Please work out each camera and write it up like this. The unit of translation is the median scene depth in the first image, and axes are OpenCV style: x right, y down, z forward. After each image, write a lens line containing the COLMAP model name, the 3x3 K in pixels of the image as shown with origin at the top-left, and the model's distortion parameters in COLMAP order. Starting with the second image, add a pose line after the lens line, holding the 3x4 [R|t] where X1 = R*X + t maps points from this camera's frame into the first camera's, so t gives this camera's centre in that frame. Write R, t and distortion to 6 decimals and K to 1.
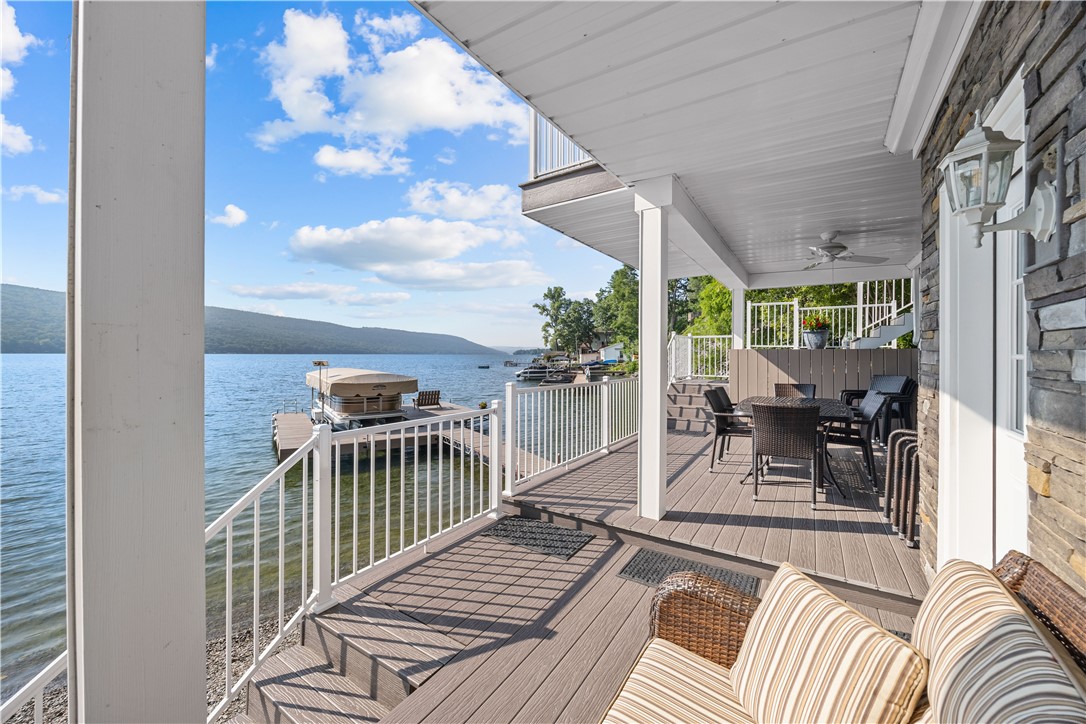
lens RADIAL K [[417.7, 0, 569.3], [0, 417.7, 361.9], [0, 0, 1]] dist [-0.000139, -0.000134]
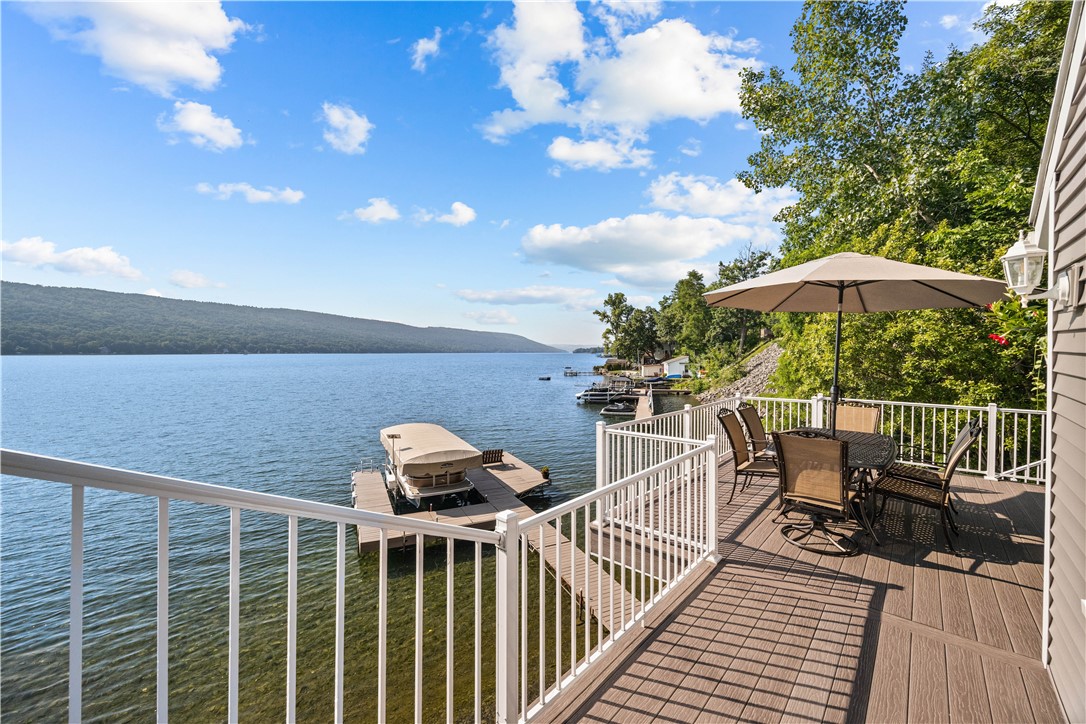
lens RADIAL K [[417.7, 0, 537.7], [0, 417.7, 371.9], [0, 0, 1]] dist [-0.000139, -0.000134]
pose [[0.999966, -0.008041, -0.001594, -0.635351], [0.008047, 0.999959, 0.004085, -0.003855], [0.001562, -0.004098, 0.999990, 0.076265]]
